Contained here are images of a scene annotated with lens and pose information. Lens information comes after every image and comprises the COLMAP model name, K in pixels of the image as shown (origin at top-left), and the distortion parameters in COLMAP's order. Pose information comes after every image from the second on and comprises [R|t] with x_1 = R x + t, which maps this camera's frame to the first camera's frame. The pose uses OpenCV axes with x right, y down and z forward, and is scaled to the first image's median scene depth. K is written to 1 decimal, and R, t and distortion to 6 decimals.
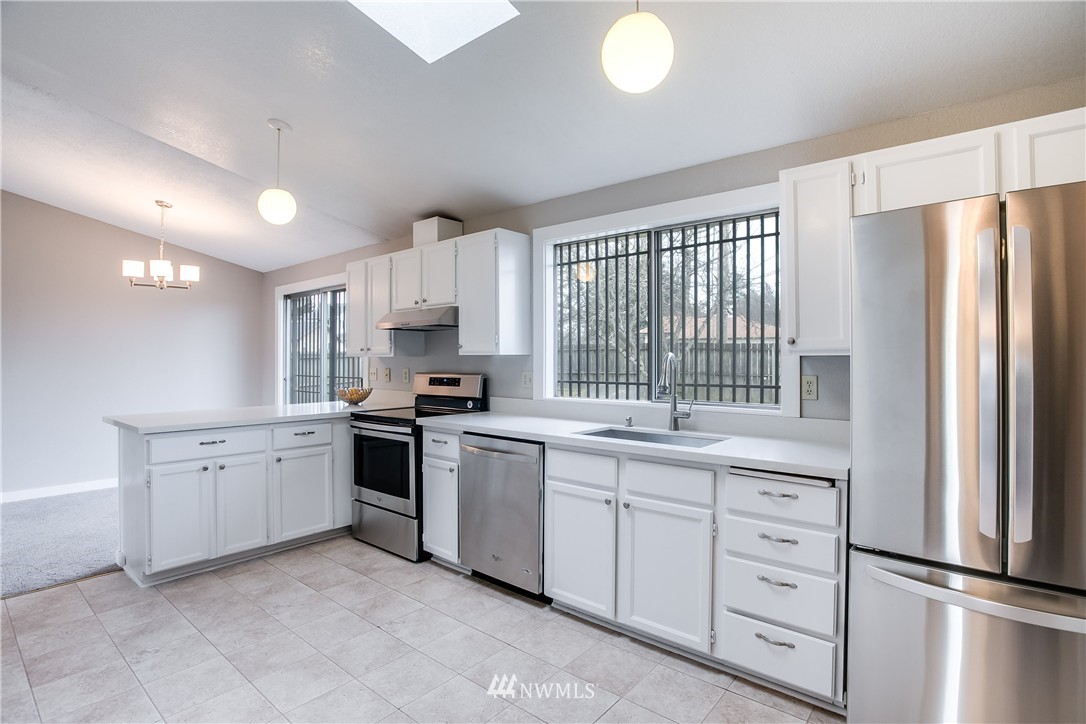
lens RADIAL K [[520.3, 0, 543.7], [0, 520.3, 353.9], [0, 0, 1]] dist [-0.028121, 0.000583]
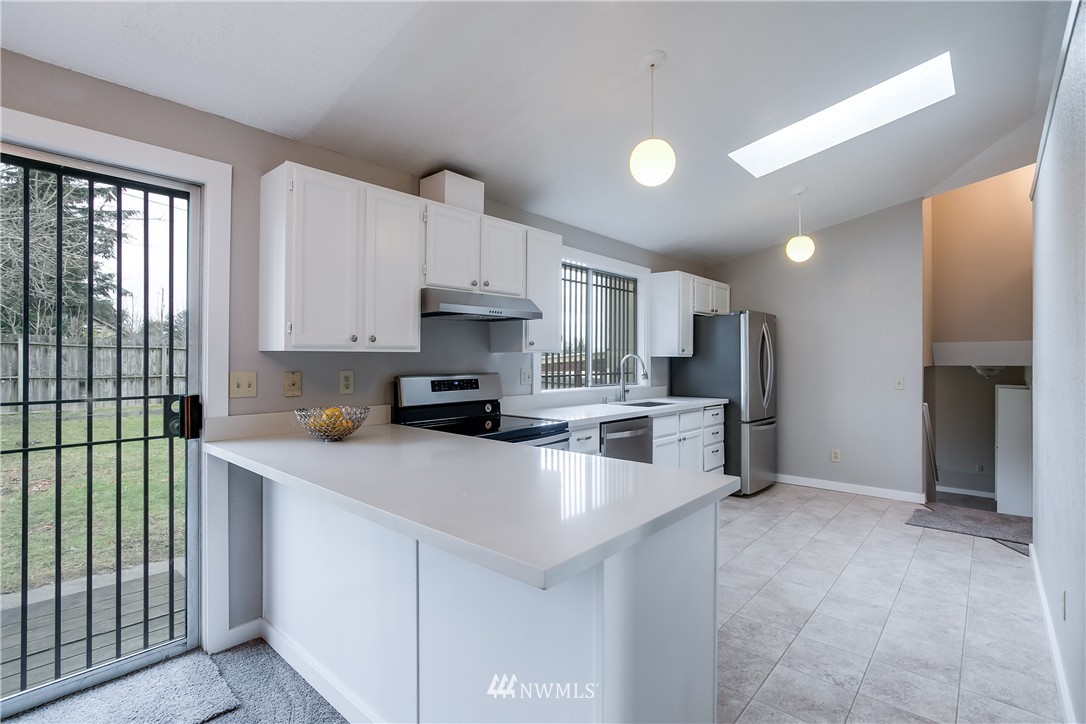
lens RADIAL K [[506.6, 0, 542.0], [0, 506.6, 353.1], [0, 0, 1]] dist [0.001531, 0.000472]
pose [[0.035030, 0.002328, 0.999384, -1.259773], [-0.030421, 0.999536, -0.001262, 0.002263], [-0.998923, -0.030358, 0.035085, 1.106510]]
